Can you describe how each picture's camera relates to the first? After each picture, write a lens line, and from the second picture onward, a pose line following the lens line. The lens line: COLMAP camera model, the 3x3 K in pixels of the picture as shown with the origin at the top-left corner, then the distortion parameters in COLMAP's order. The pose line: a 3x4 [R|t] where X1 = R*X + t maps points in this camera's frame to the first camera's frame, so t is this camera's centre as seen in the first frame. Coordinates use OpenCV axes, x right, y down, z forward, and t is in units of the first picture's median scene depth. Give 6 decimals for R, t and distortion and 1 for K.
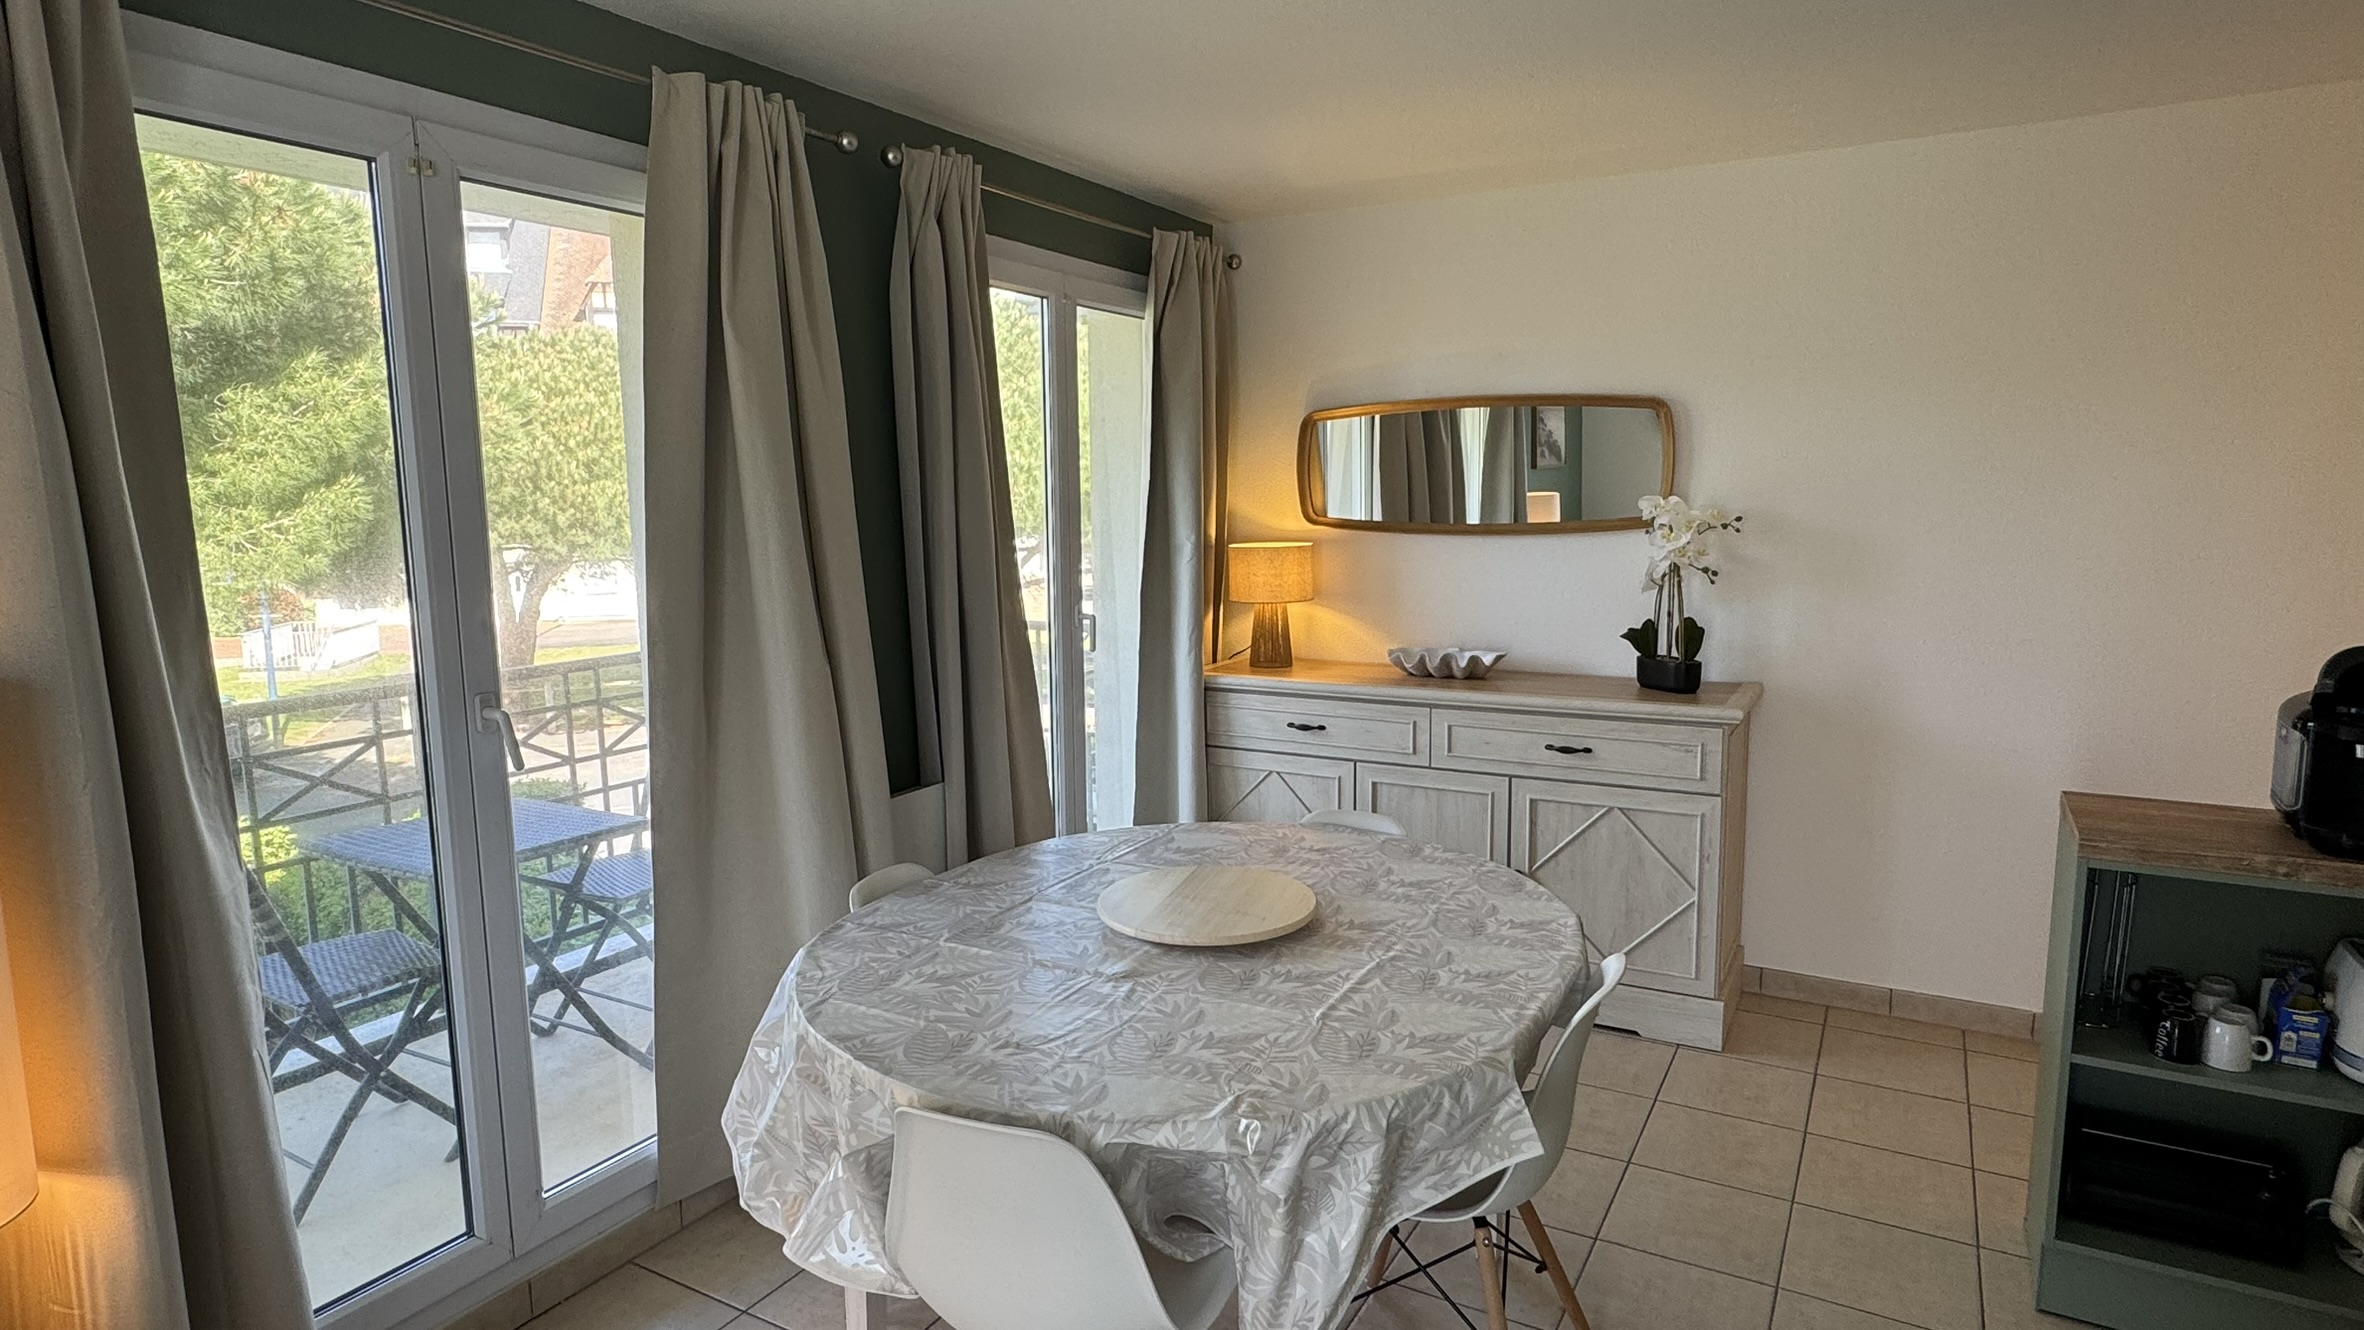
lens RADIAL K [[1301.8, 0, 1182.8], [0, 1301.8, 654.9], [0, 0, 1]] dist [-0.015810, 0.007707]
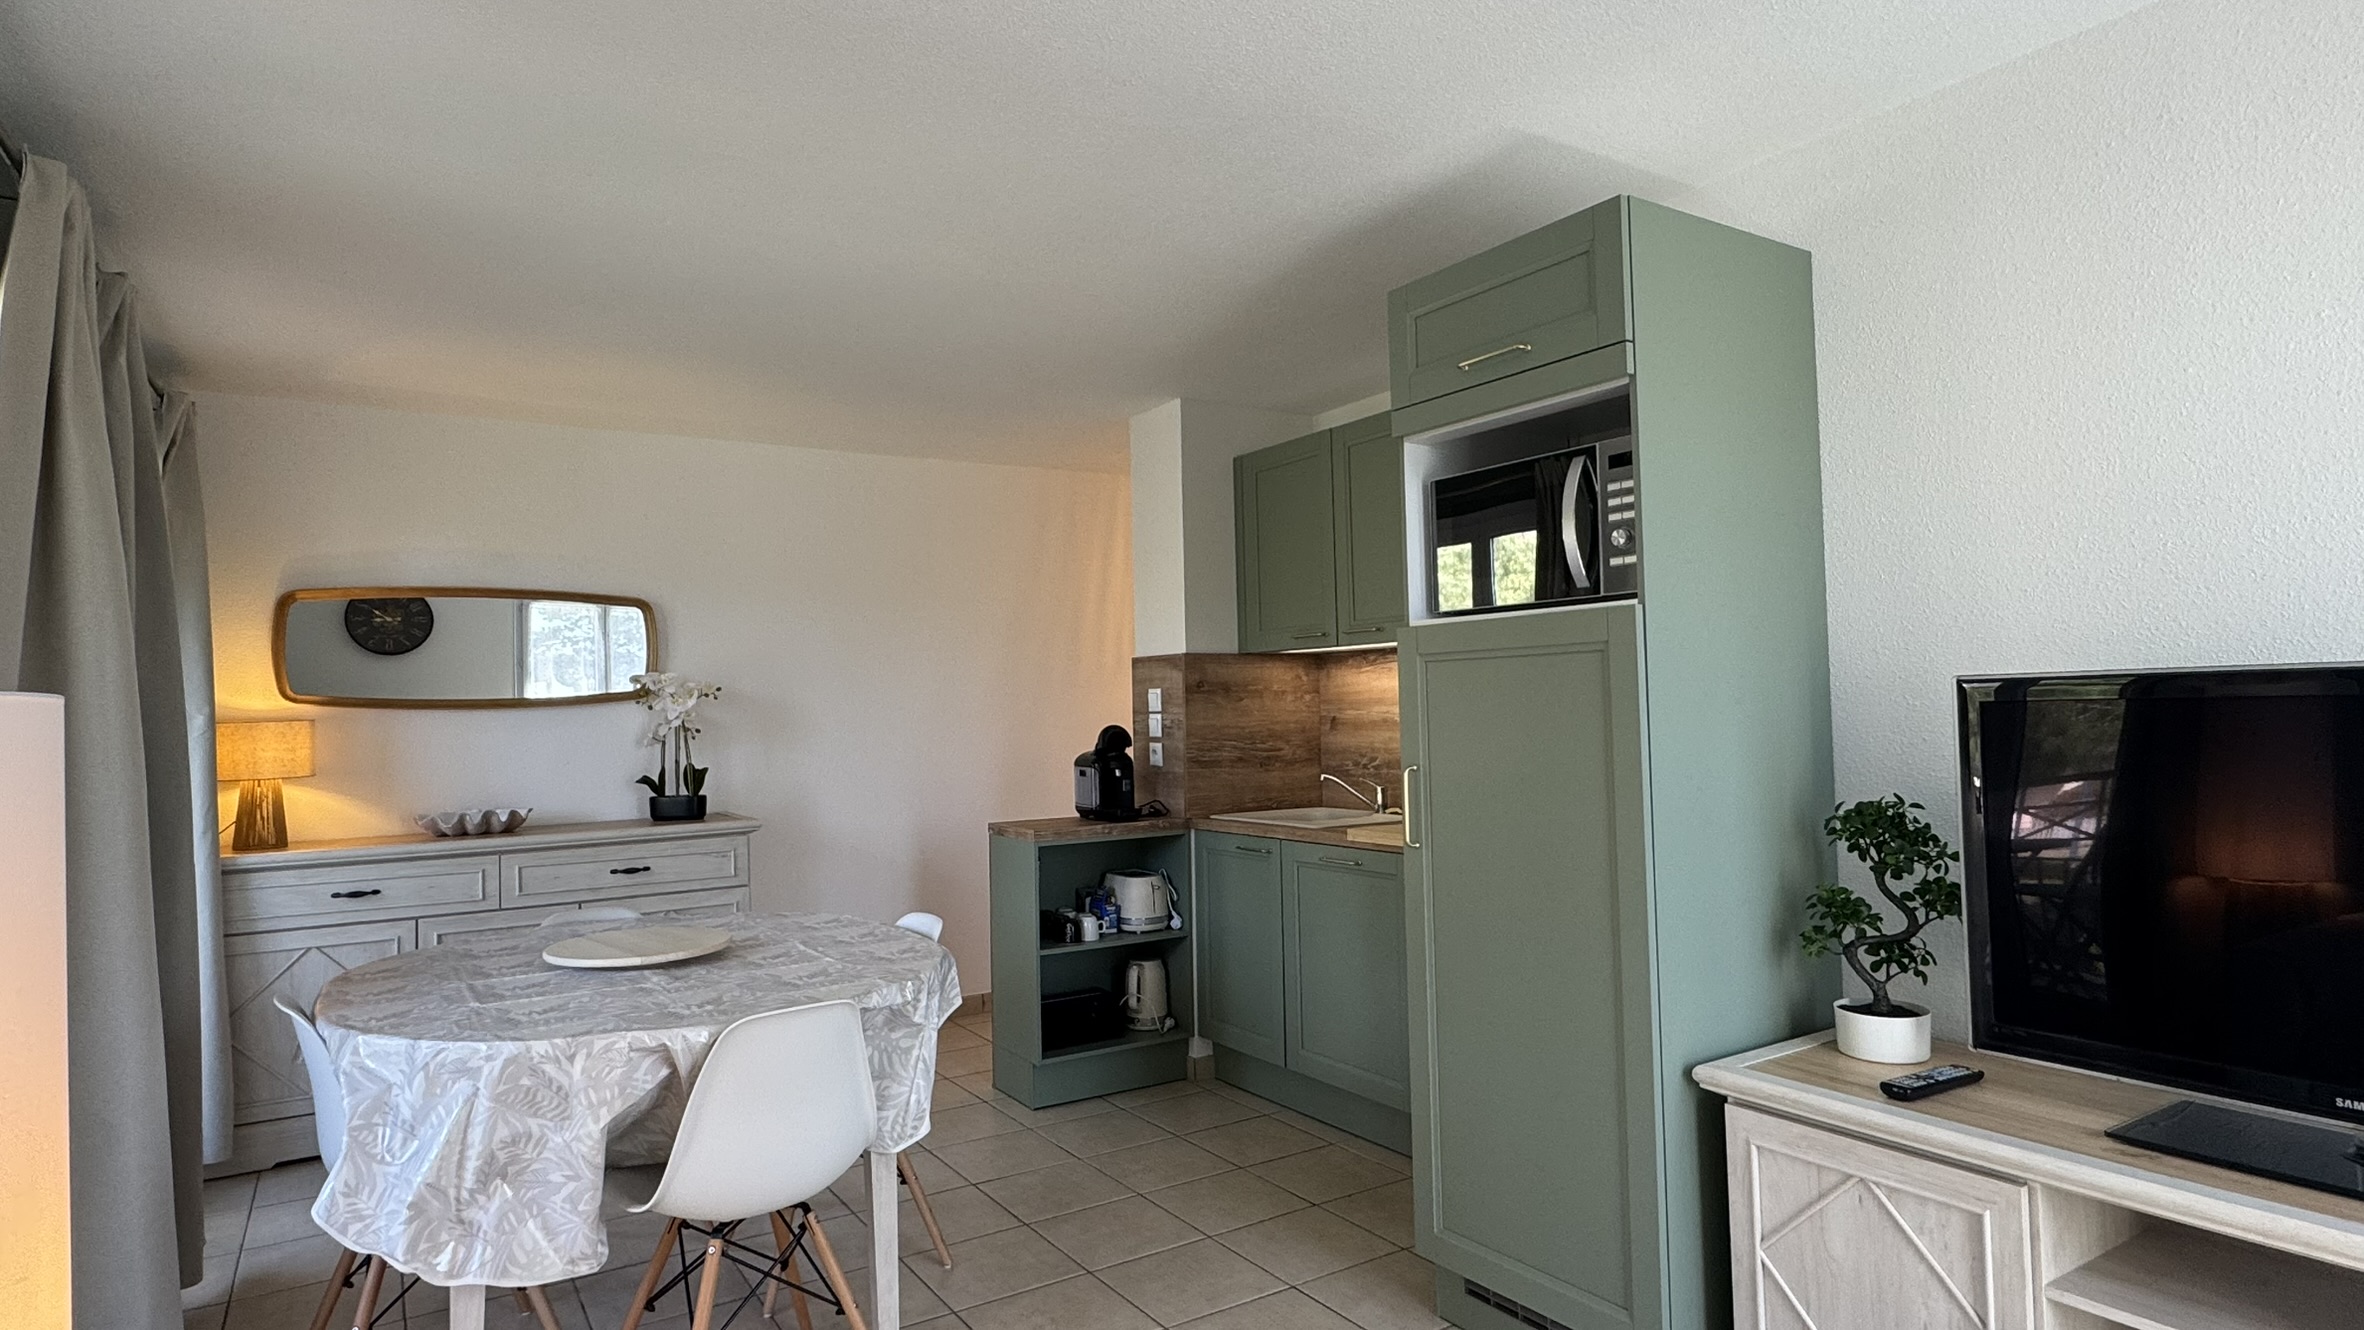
lens RADIAL K [[1248.6, 0, 1191.8], [0, 1248.6, 659.1], [0, 0, 1]] dist [-0.008302, 0.000556]
pose [[0.456687, 0.036433, 0.888881, -0.703817], [0.134974, 0.984757, -0.109709, 0.102729], [-0.879328, 0.170079, 0.444809, -0.055078]]
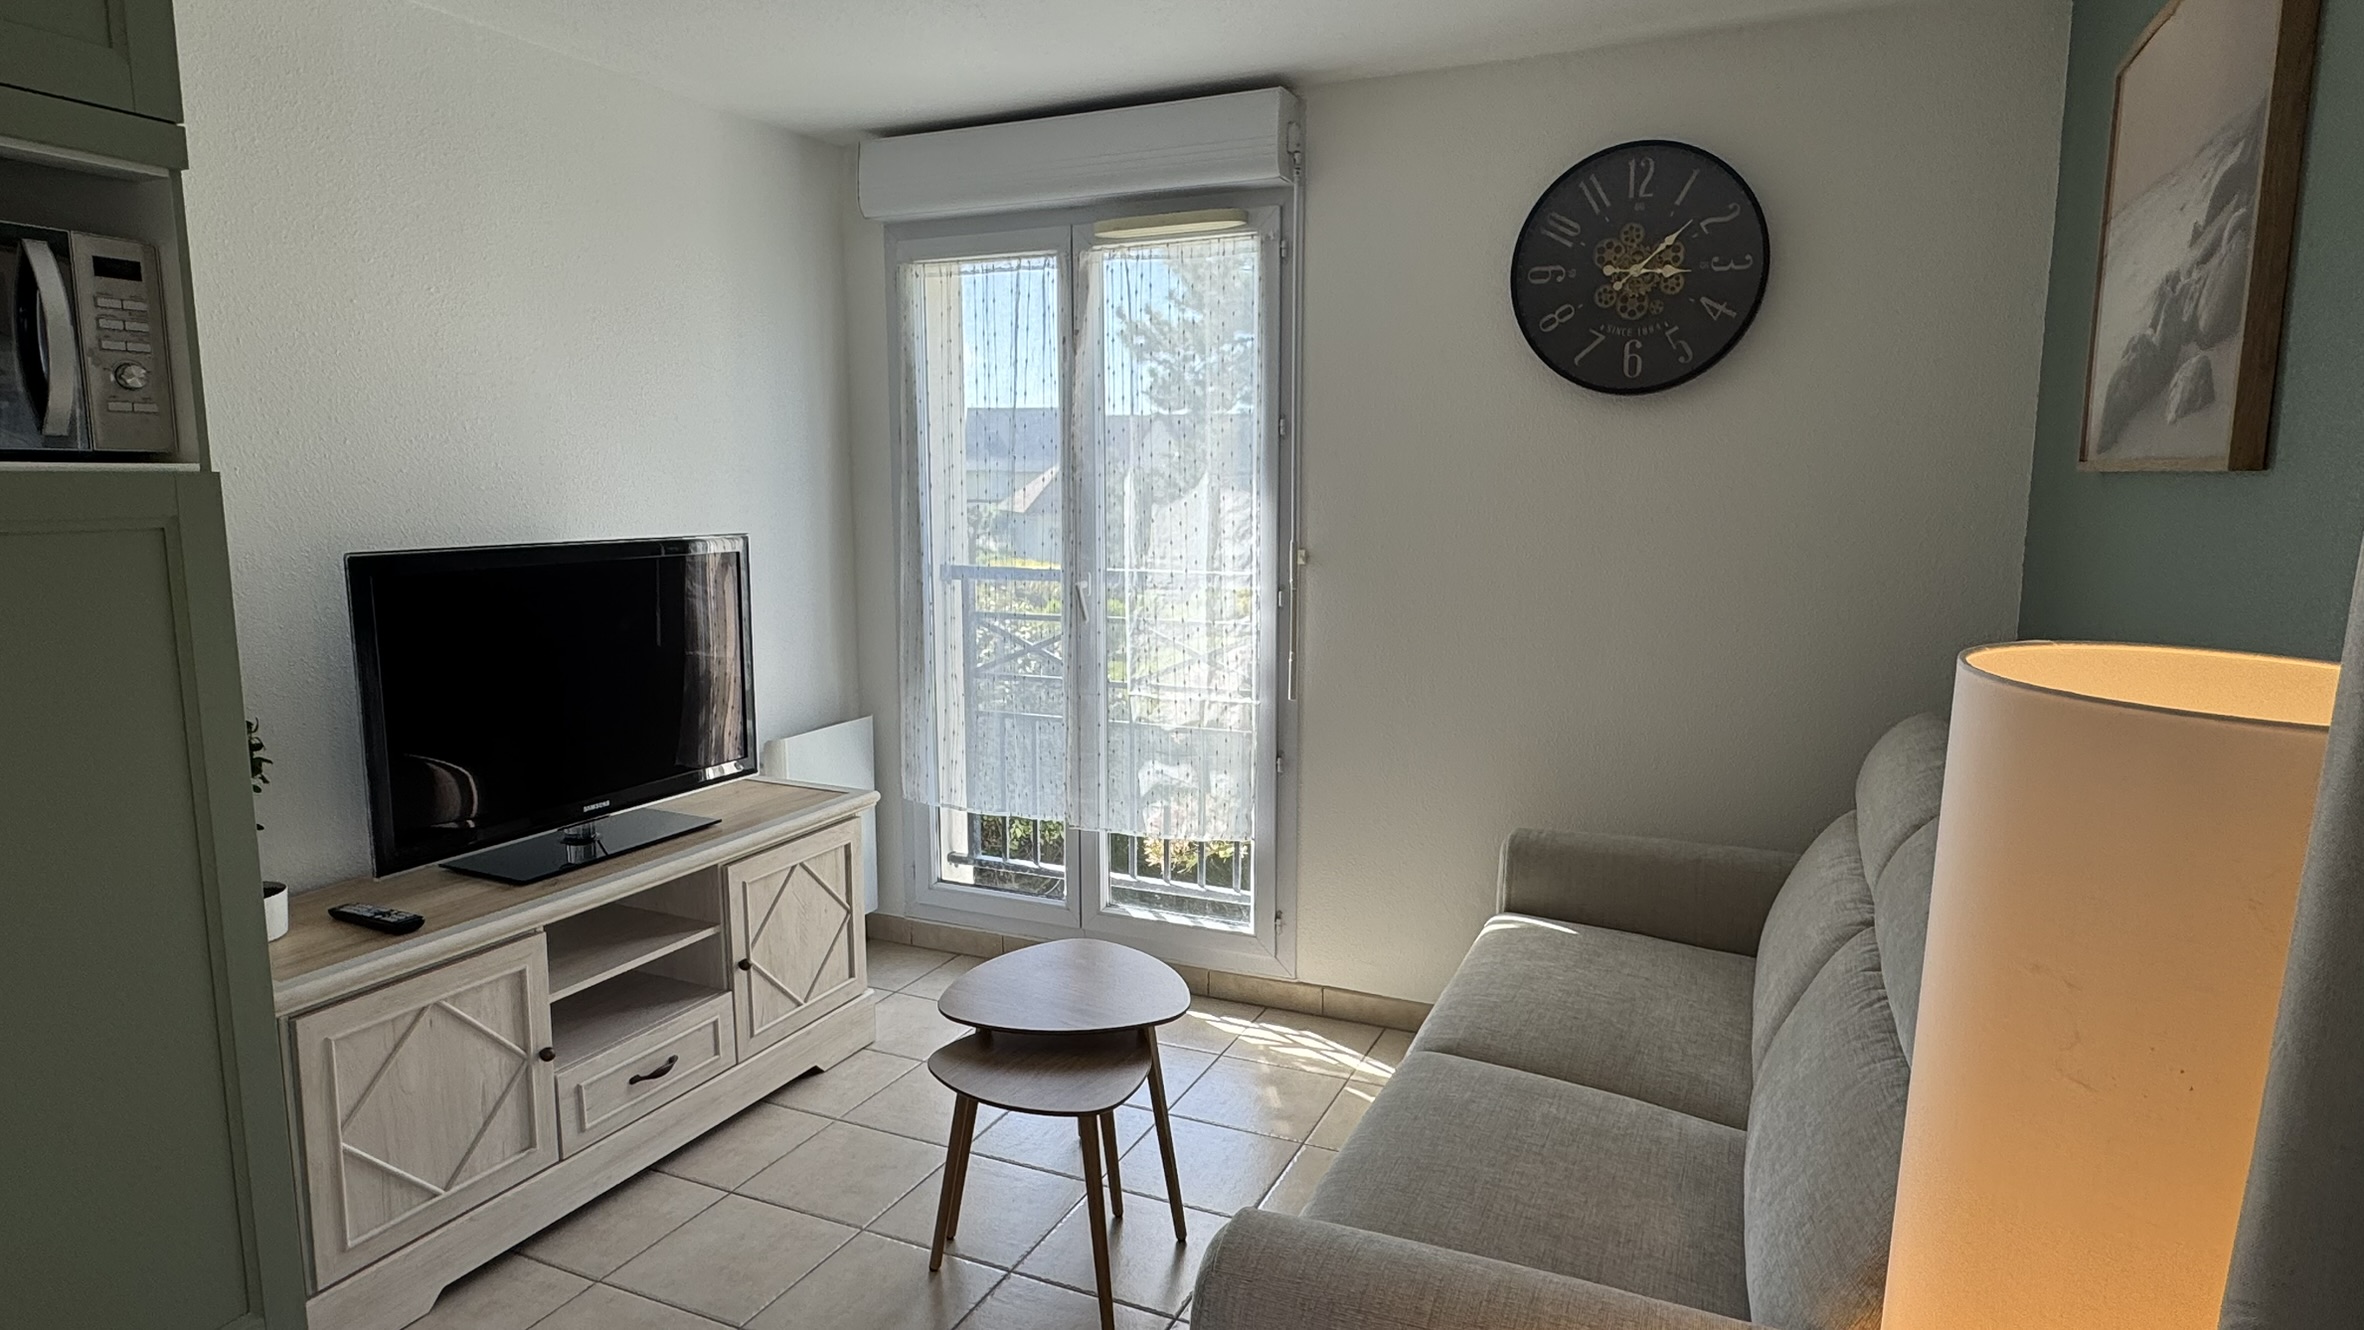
lens RADIAL K [[1301.8, 0, 1173.0], [0, 1301.8, 662.5], [0, 0, 1]] dist [-0.015810, 0.007707]
pose [[-0.995983, 0.022532, -0.086664, -0.292245], [-0.001321, 0.964020, 0.265826, -0.066121], [0.089535, 0.264873, -0.960118, 0.763081]]
